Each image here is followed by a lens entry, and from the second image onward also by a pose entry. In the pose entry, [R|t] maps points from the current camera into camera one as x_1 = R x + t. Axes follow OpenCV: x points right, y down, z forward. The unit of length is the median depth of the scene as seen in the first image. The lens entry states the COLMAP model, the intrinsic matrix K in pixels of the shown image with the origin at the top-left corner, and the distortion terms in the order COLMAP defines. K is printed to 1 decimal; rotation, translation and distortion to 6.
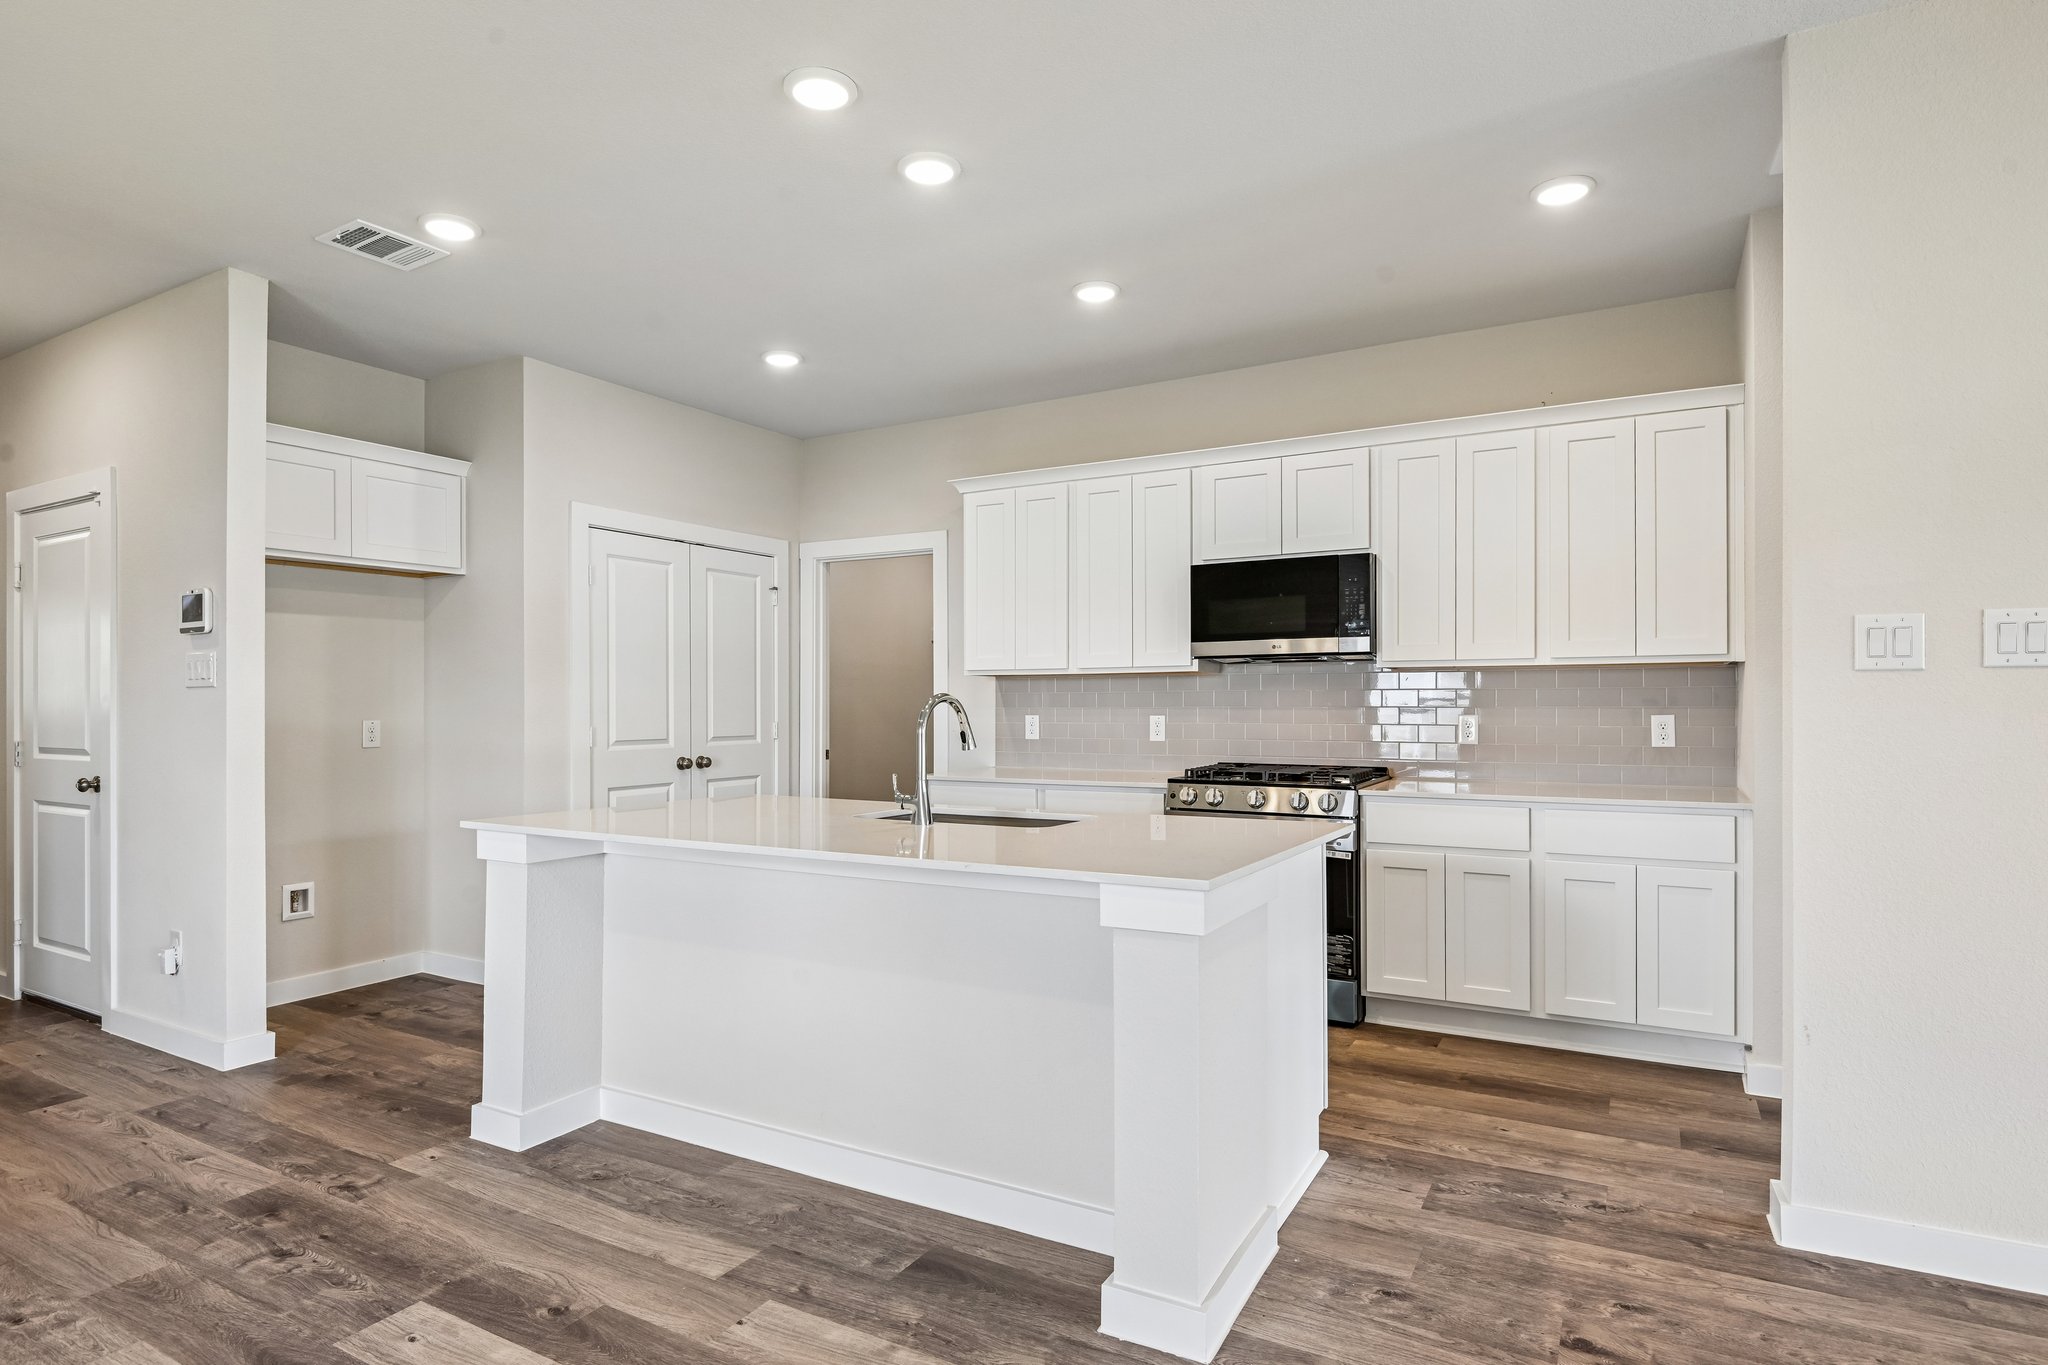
lens RADIAL K [[1083.0, 0, 1035.8], [0, 1083.0, 701.4], [0, 0, 1]] dist [0.000649, -0.008601]
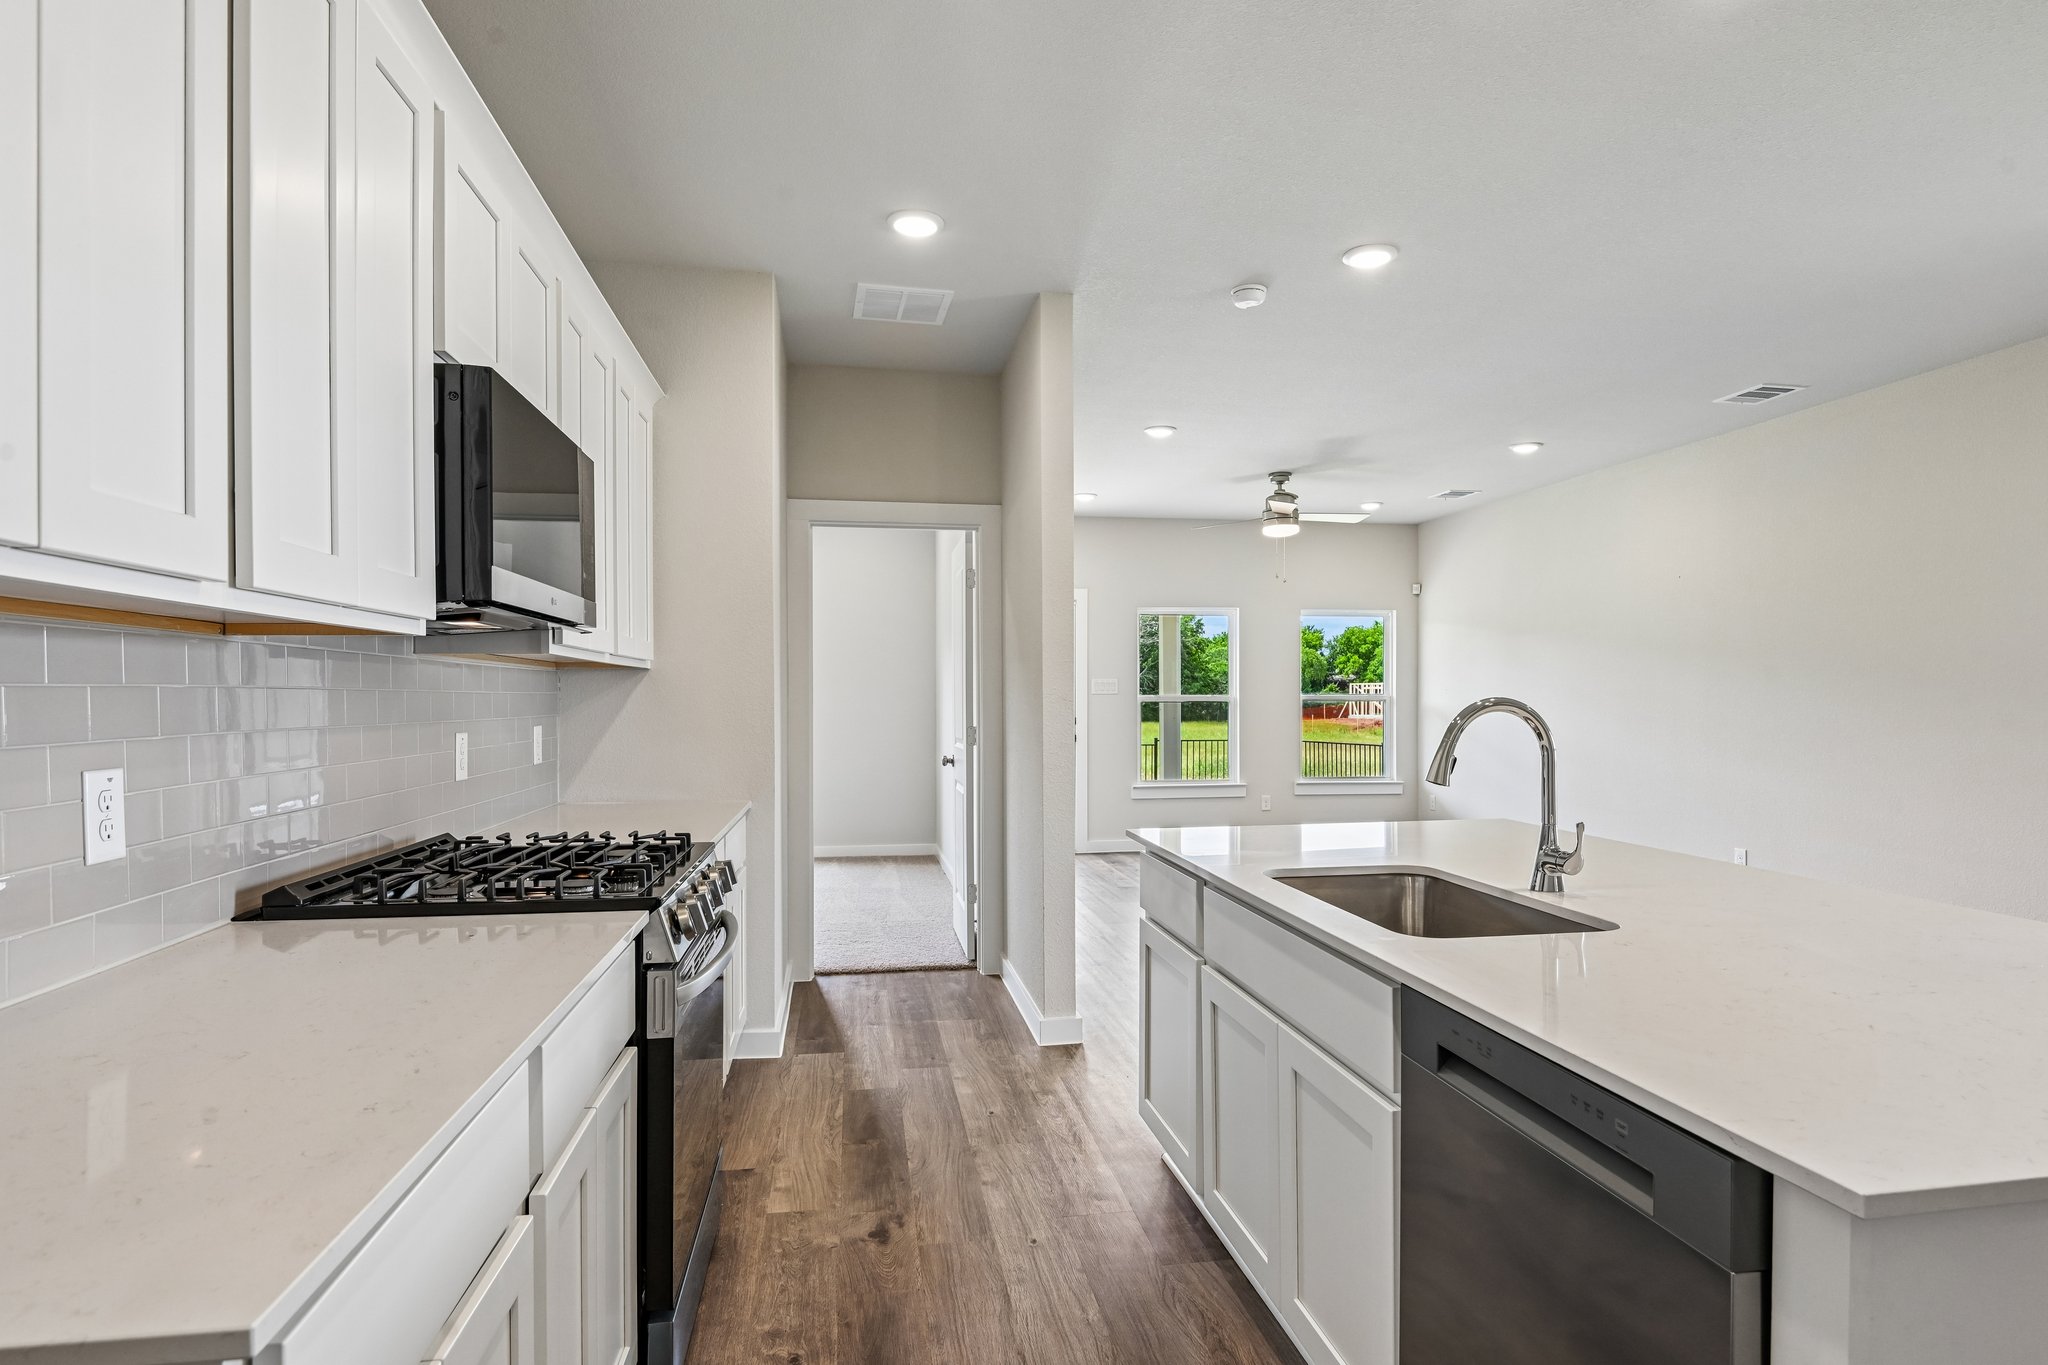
lens RADIAL K [[1083.0, 0, 1030.2], [0, 1083.0, 699.7], [0, 0, 1]] dist [0.000649, -0.008601]
pose [[-0.617238, 0.005366, 0.786758, -0.401957], [0.007120, 0.999974, -0.001234, -0.004615], [-0.786744, 0.004840, -0.617260, 1.539918]]
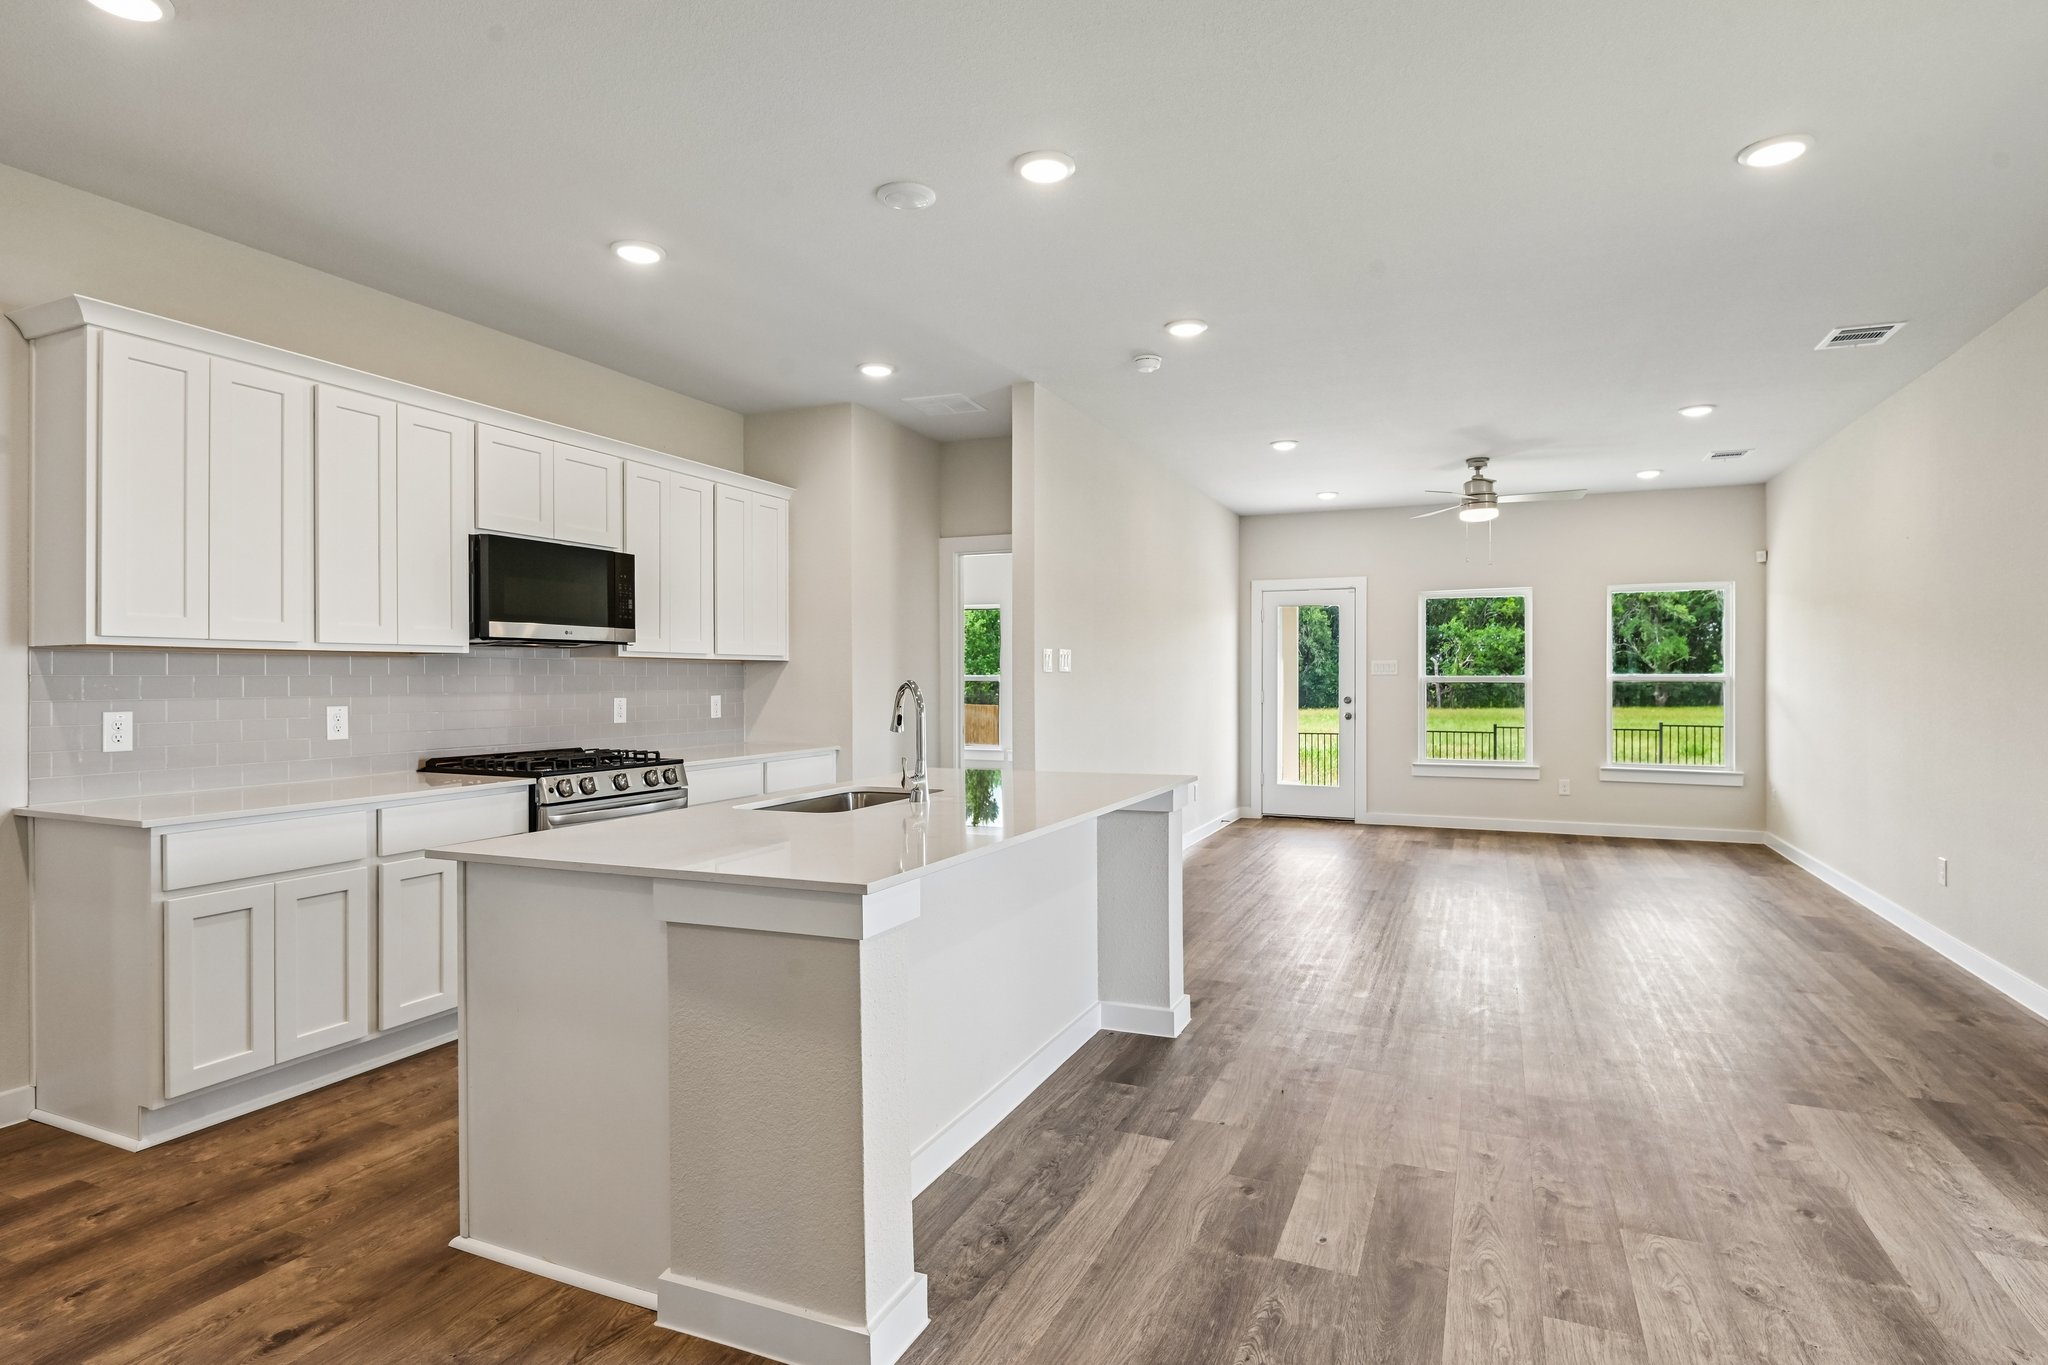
lens RADIAL K [[1059.3, 0, 1032.2], [0, 1059.3, 667.2], [0, 0, 1]] dist [0.002541, -0.008375]
pose [[-0.099712, 0.016247, 0.994884, -1.082169], [0.004713, 0.999863, -0.015856, -0.001038], [-0.995005, 0.003108, -0.099775, 0.914898]]
